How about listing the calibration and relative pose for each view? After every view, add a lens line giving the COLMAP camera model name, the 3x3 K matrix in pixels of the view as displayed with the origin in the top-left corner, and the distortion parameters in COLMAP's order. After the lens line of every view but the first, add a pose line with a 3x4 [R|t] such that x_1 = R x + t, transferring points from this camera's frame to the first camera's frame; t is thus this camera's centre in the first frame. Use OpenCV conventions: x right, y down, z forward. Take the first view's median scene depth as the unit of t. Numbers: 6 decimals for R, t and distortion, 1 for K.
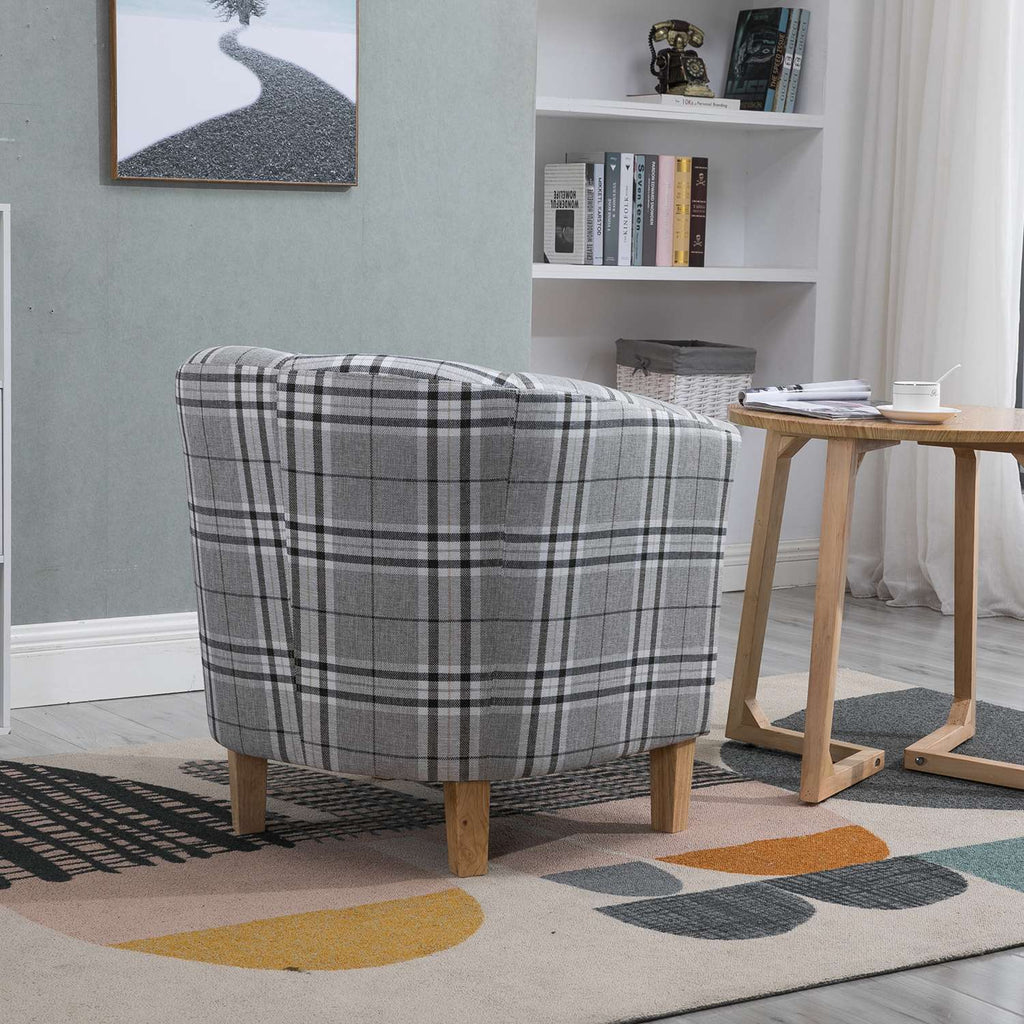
lens RADIAL K [[2443.7, 0, 625.9], [0, 2443.7, 493.7], [0, 0, 1]] dist [0.089767, 0.237770]
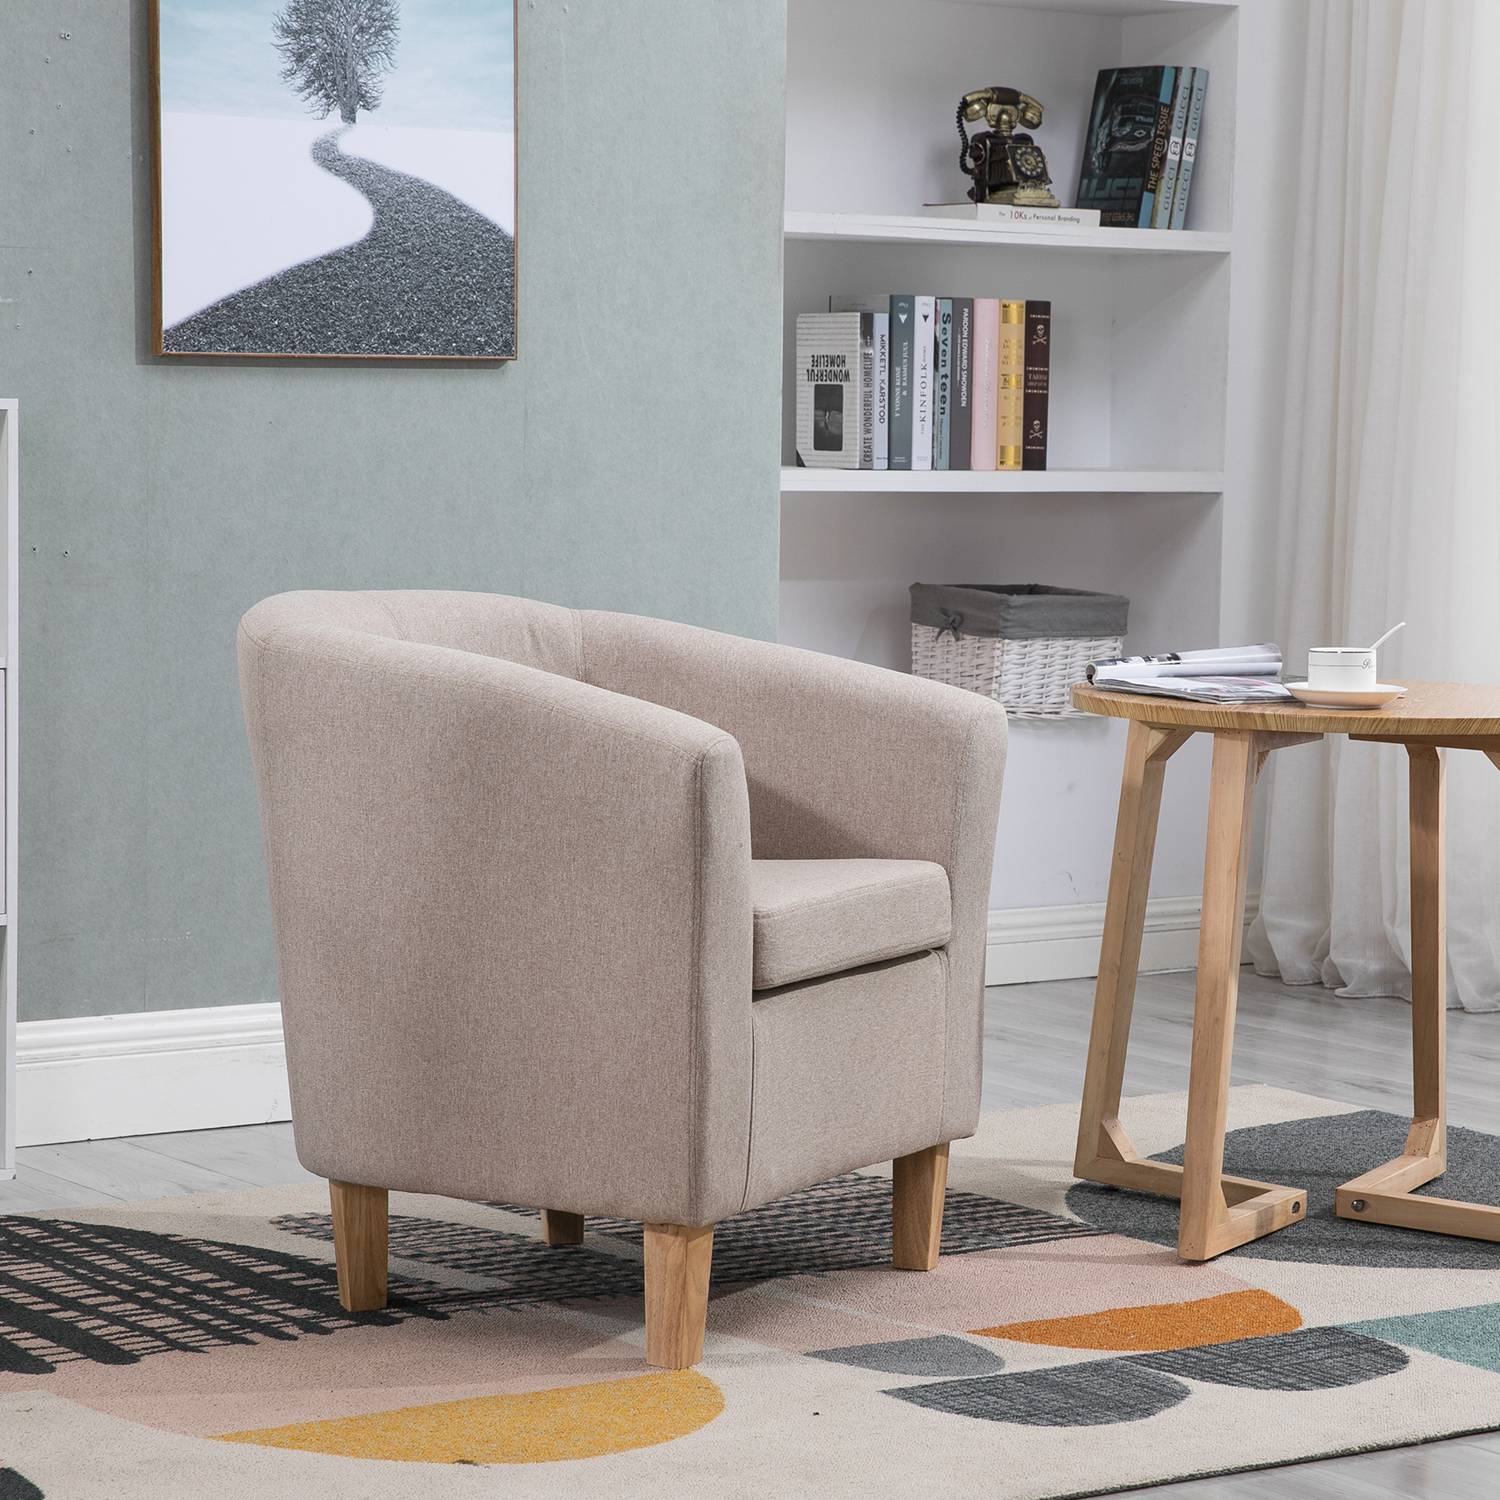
lens RADIAL K [[4395.7, 0, 954.5], [0, 4395.7, 734.2], [0, 0, 1]] dist [0.171672, 0.434922]
pose [[0.999959, -0.008173, 0.003928, 0.003830], [0.008273, 0.999624, -0.026135, 0.008612], [-0.003713, 0.026166, 0.999651, -0.203708]]
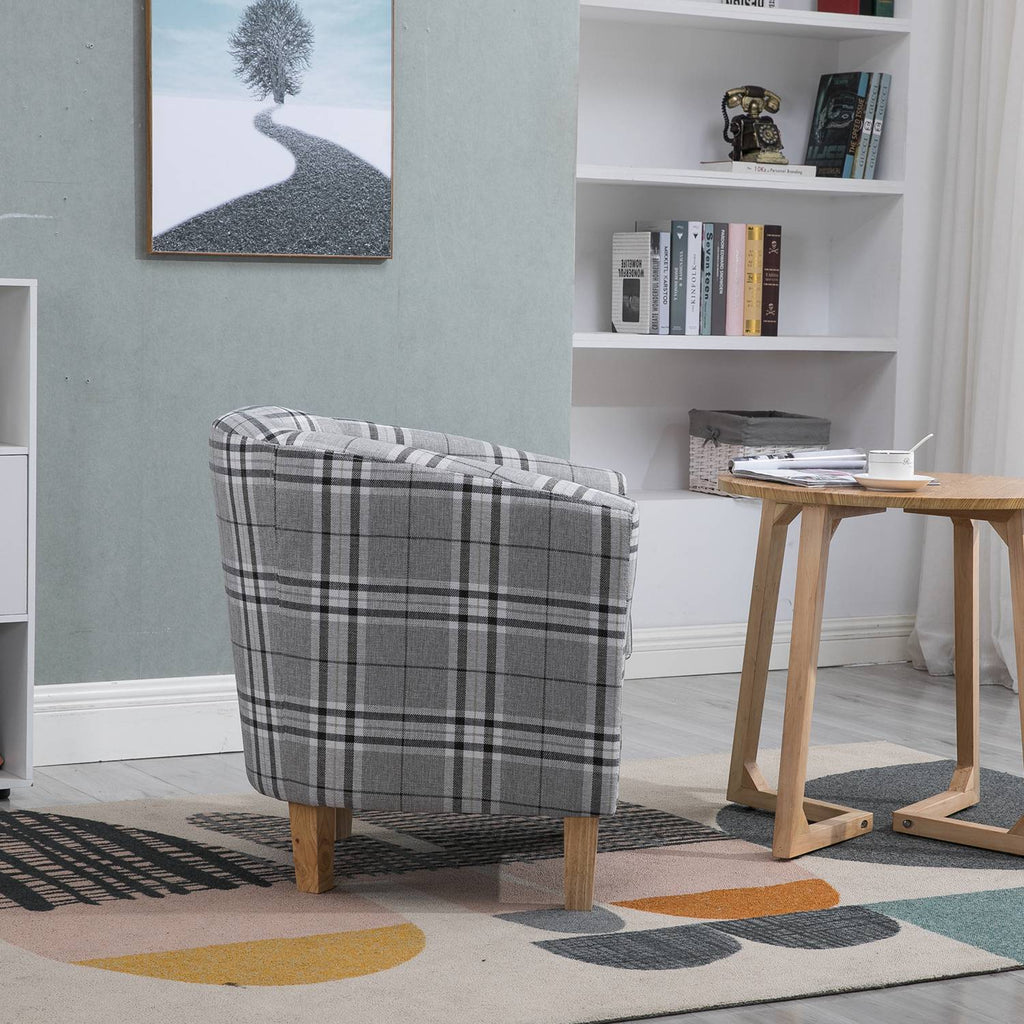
lens RADIAL K [[2755.2, 0, 648.9], [0, 2755.2, 514.4], [0, 0, 1]] dist [0.128093, 0.348695]
pose [[0.996688, 0.005167, -0.081162, 0.095204], [-0.007257, 0.999649, -0.025476, 0.009736], [0.081002, 0.025980, 0.996375, -0.139656]]
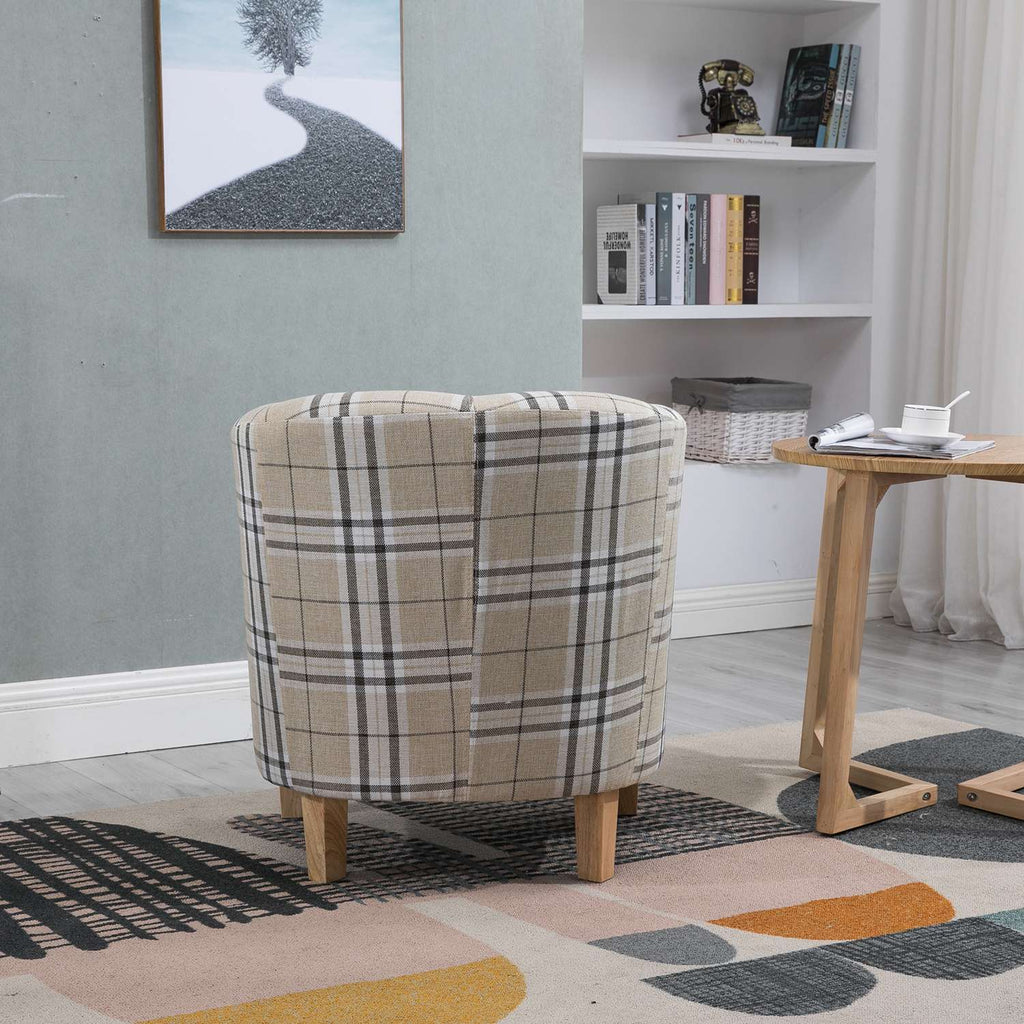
lens RADIAL K [[2293.5, 0, 523.3], [0, 2293.5, 511.2], [0, 0, 1]] dist [0.072857, 0.210802]
pose [[0.996928, -0.017184, -0.076419, 0.008918], [0.016882, 0.999847, -0.004593, -0.006869], [0.076486, 0.003289, 0.997065, 0.072128]]
